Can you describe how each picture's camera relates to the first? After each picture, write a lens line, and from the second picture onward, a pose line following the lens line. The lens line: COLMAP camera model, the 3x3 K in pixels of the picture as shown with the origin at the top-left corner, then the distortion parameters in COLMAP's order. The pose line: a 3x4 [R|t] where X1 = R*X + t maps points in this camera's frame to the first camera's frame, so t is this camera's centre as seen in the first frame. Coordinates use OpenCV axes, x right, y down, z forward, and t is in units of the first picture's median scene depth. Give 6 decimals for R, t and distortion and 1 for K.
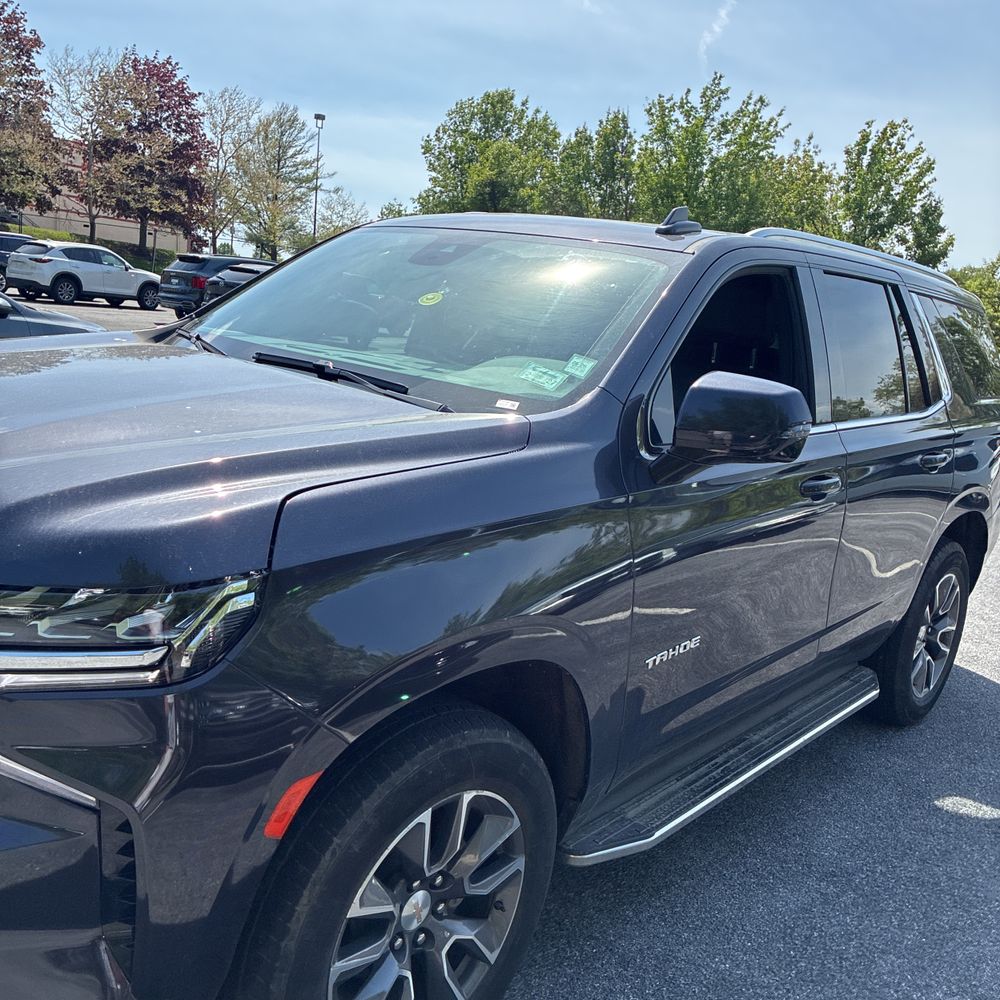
lens RADIAL K [[1046.0, 0, 514.5], [0, 1046.0, 498.4], [0, 0, 1]] dist [0.084006, -0.183119]
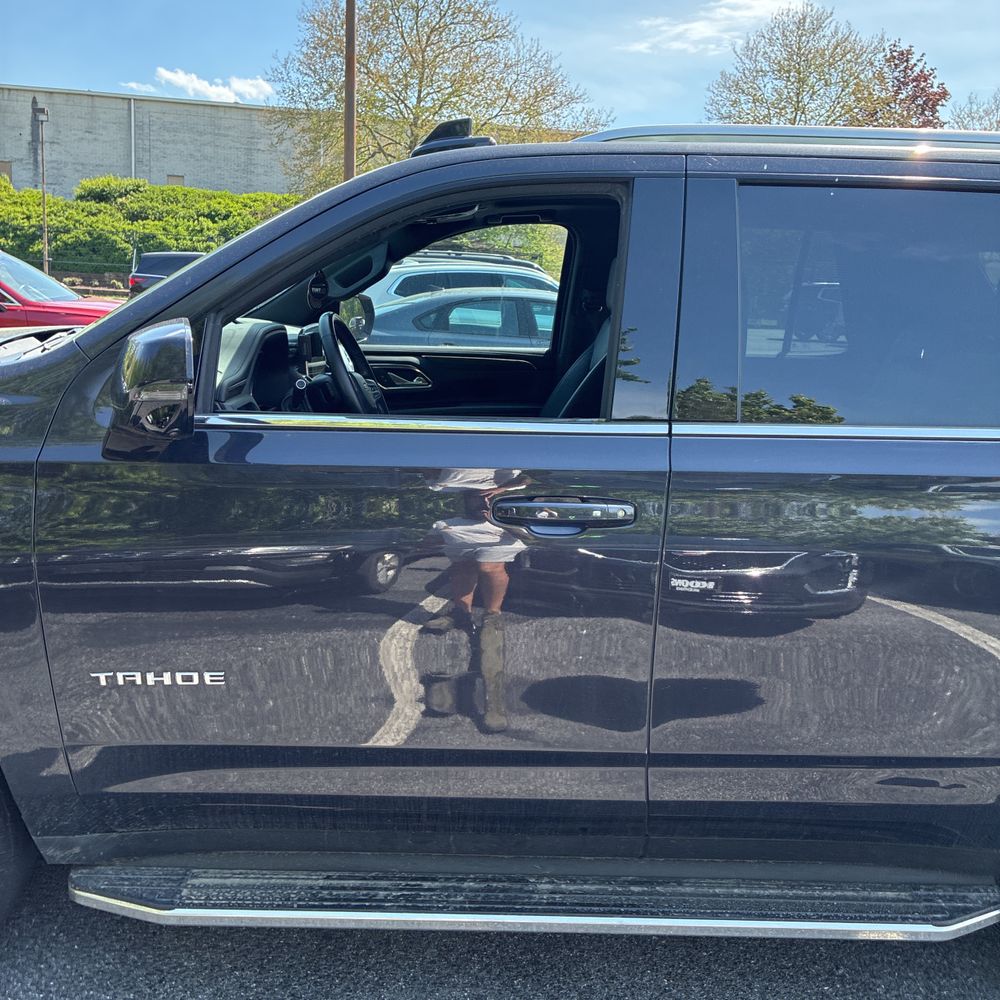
lens RADIAL K [[1046.0, 0, 514.5], [0, 1046.0, 498.4], [0, 0, 1]] dist [0.084006, -0.183119]
pose [[0.642532, 0.086505, -0.761360, 0.710465], [-0.126783, 0.991914, 0.005704, -0.019406], [0.755697, 0.092862, 0.648304, 0.530656]]
